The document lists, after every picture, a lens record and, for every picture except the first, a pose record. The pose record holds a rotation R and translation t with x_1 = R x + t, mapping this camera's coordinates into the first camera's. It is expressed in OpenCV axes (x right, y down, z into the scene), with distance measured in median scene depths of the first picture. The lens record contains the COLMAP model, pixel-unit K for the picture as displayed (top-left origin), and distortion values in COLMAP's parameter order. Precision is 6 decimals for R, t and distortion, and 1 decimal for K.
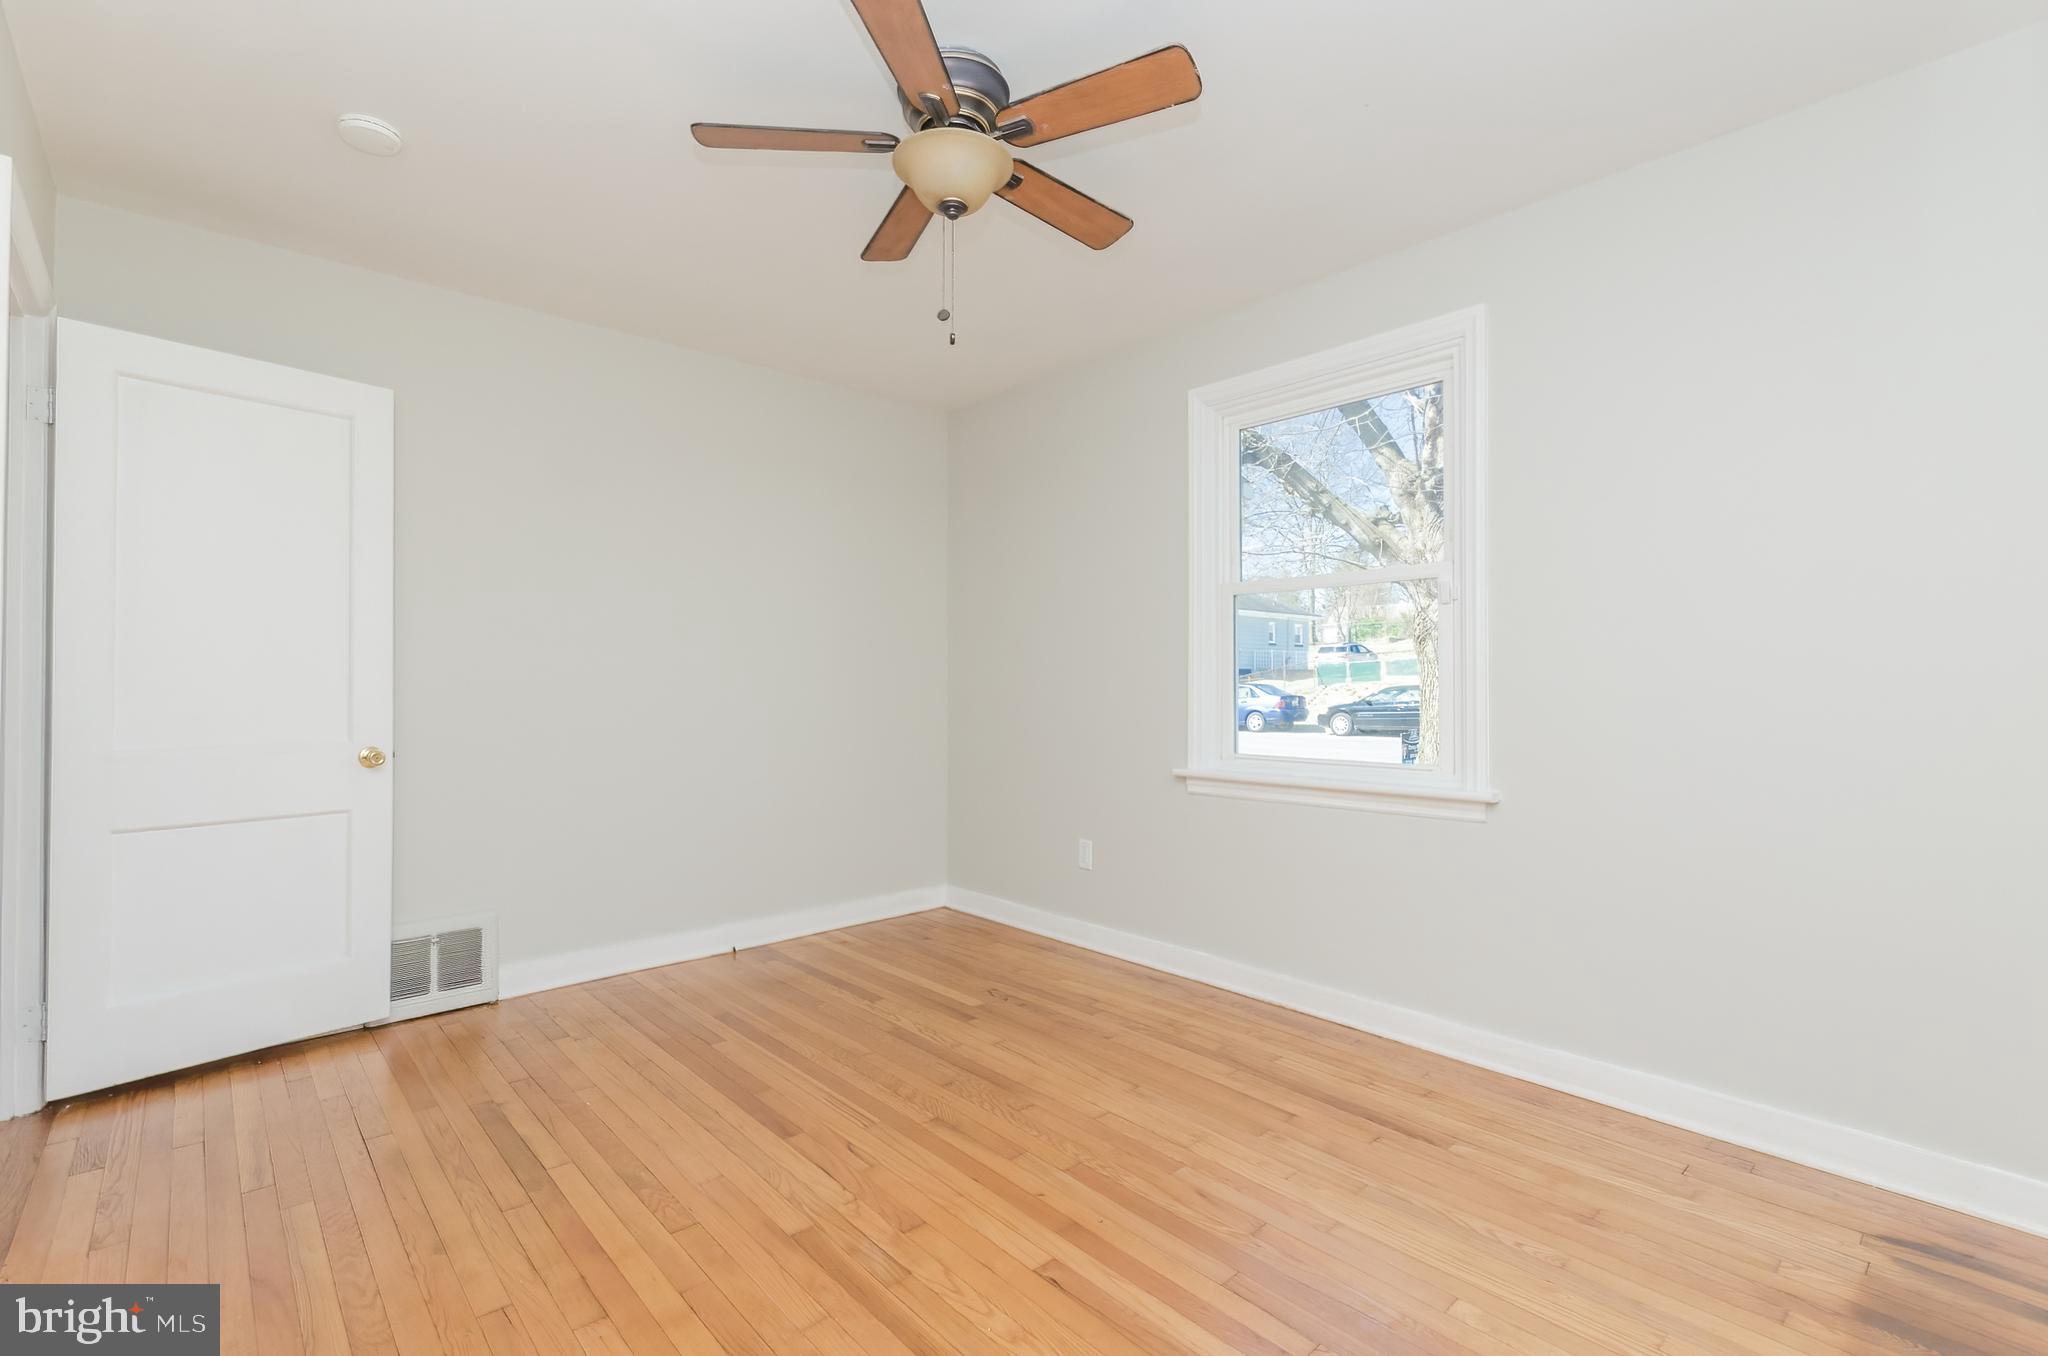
lens RADIAL K [[900.7, 0, 1001.9], [0, 900.7, 678.5], [0, 0, 1]] dist [0.001461, 0.000265]
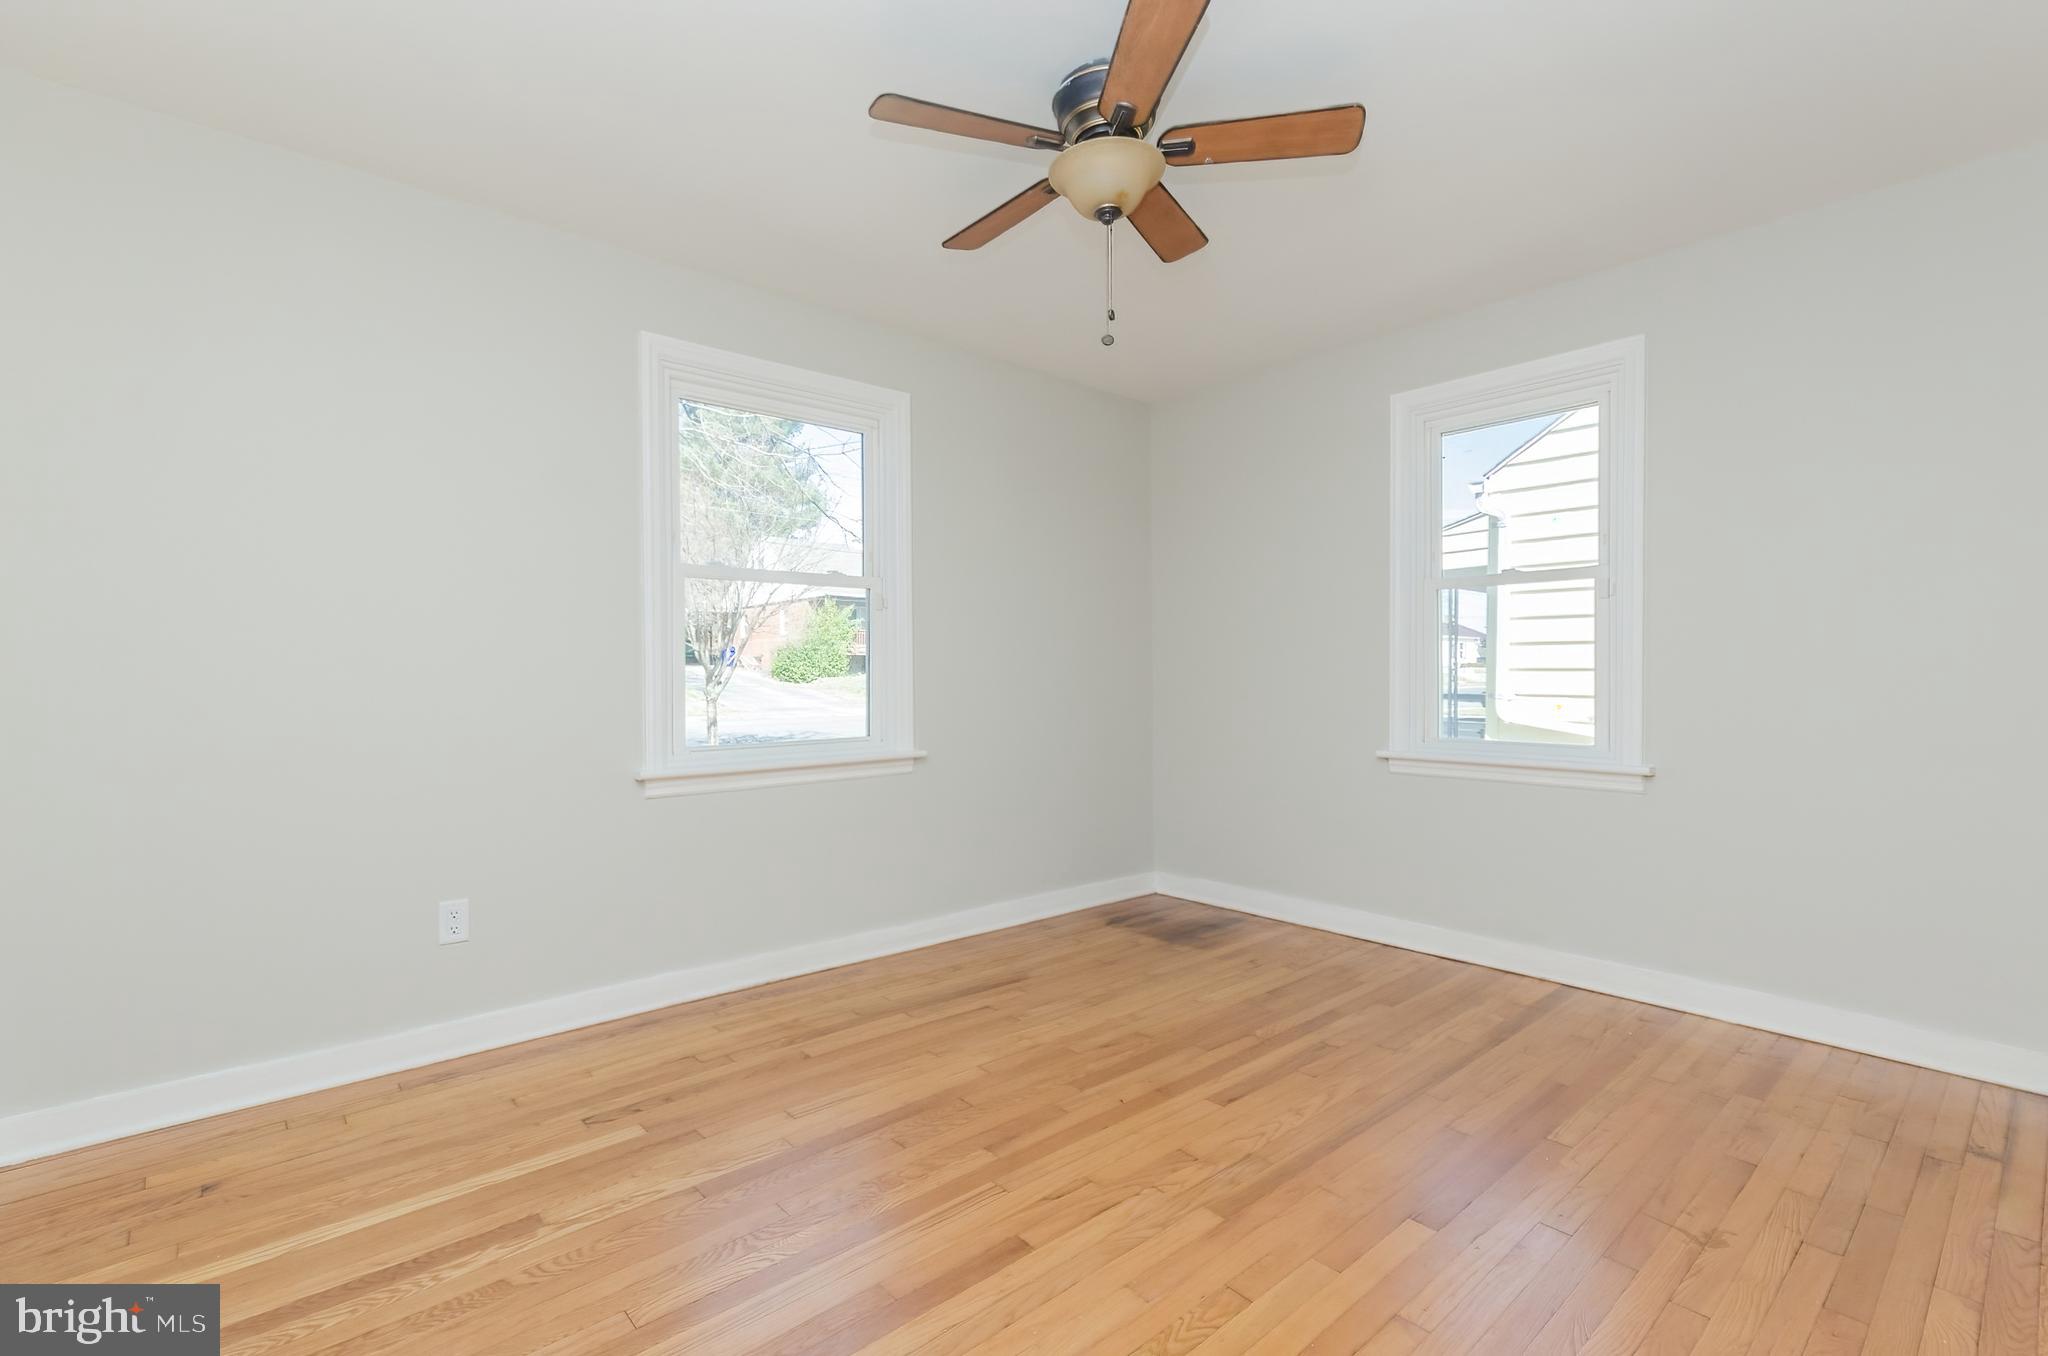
lens RADIAL K [[900.7, 0, 1001.9], [0, 900.7, 678.5], [0, 0, 1]] dist [0.001461, 0.000265]
pose [[0.037121, -0.006320, 0.999291, -0.899870], [-0.000849, 0.999979, 0.006356, 0.010010], [-0.999310, -0.001084, 0.037115, 0.880004]]
